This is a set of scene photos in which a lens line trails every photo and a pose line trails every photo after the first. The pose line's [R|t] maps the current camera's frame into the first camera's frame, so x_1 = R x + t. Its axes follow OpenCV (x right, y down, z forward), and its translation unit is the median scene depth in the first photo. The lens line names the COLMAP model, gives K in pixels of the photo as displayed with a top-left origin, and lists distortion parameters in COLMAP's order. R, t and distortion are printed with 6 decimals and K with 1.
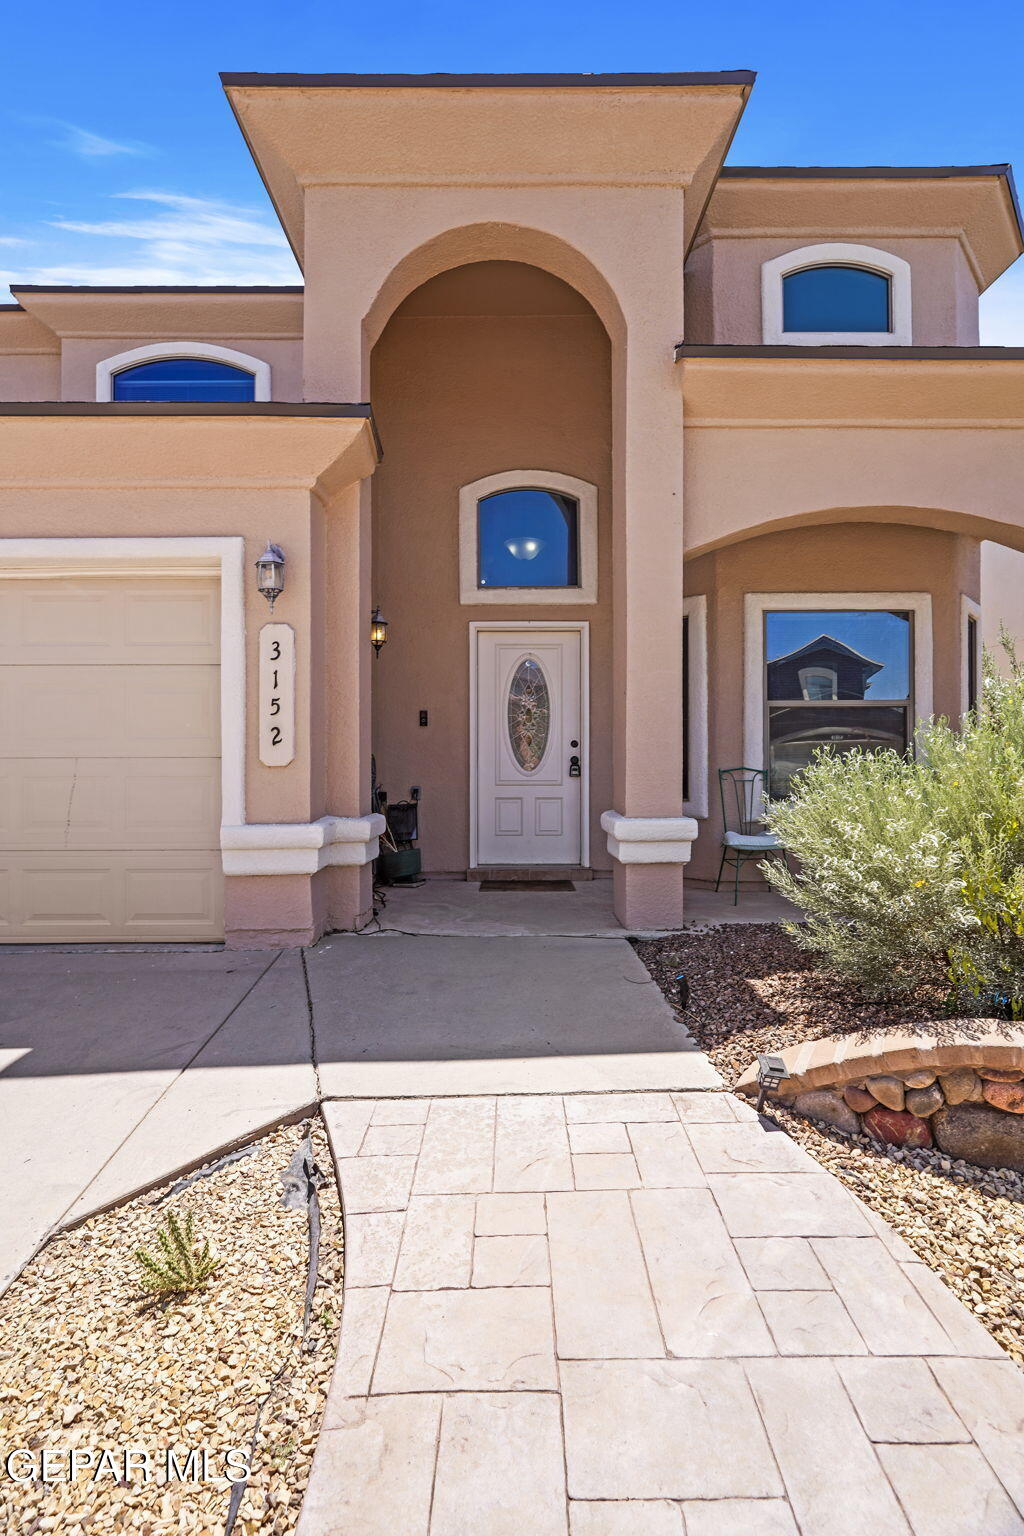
lens RADIAL K [[729.2, 0, 512.0], [0, 729.2, 768.0], [0, 0, 1]] dist [-0.013993, 0.000148]
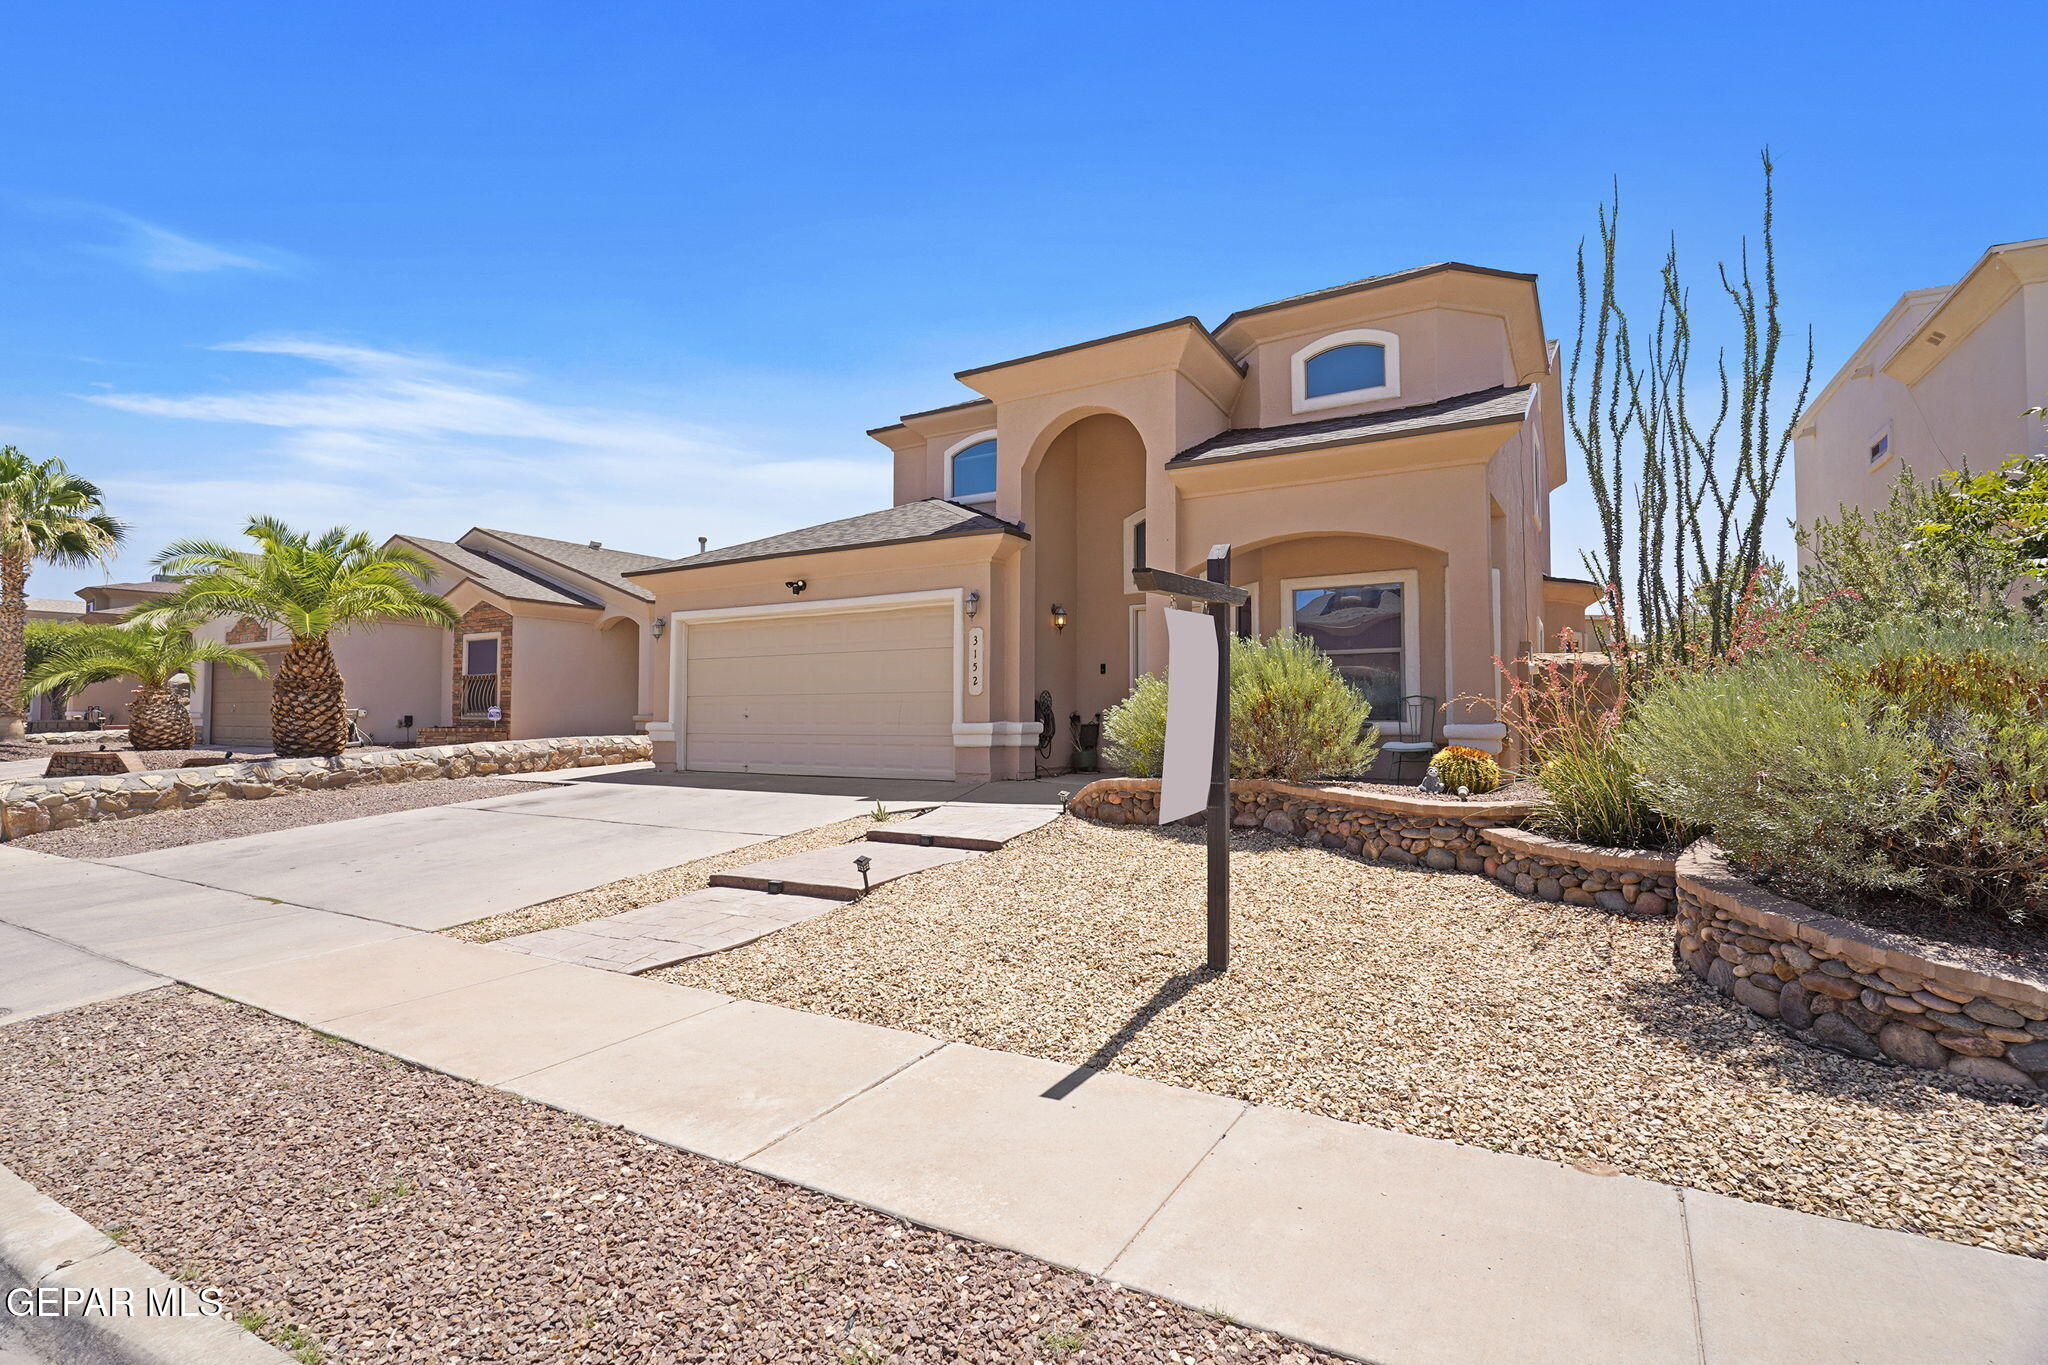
lens RADIAL K [[987.3, 0, 1002.6], [0, 987.3, 667.6], [0, 0, 1]] dist [-0.004054, 0.001160]
pose [[0.840548, -0.024645, -0.541176, 0.926512], [-0.009240, 0.998167, -0.059809, 0.063607], [0.541658, 0.055273, 0.838780, -0.973503]]
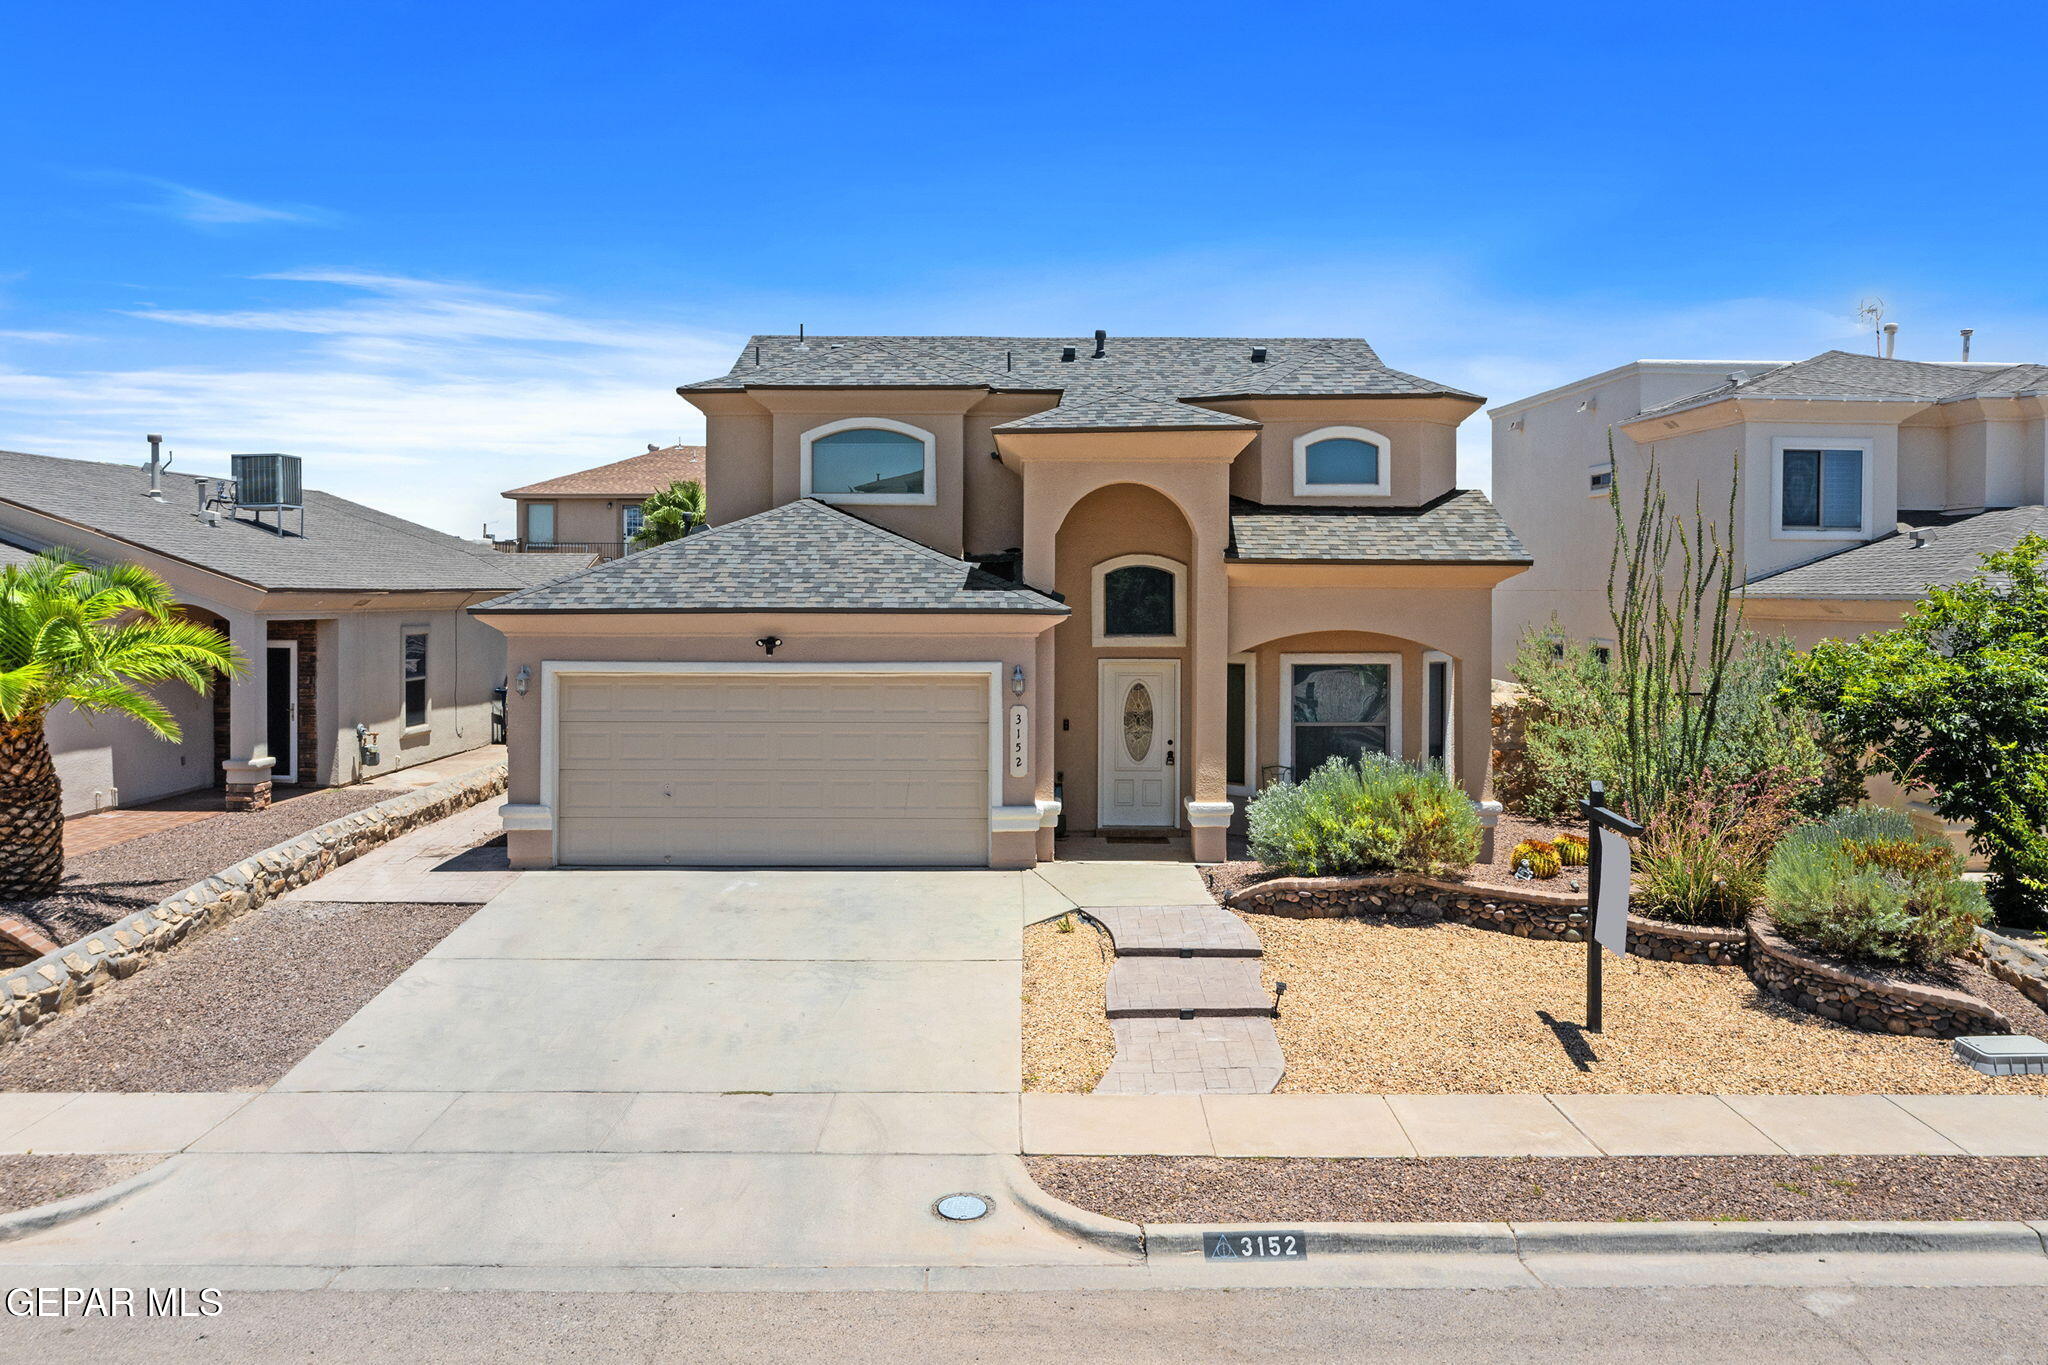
lens RADIAL K [[1670.0, 0, 1014.1], [0, 1670.0, 614.8], [0, 0, 1]] dist [0.000724, 0.006991]
pose [[0.999784, 0.006248, -0.019823, -0.178128], [-0.006026, 0.999919, 0.011243, -0.360353], [0.019892, -0.011121, 0.999740, -2.583791]]
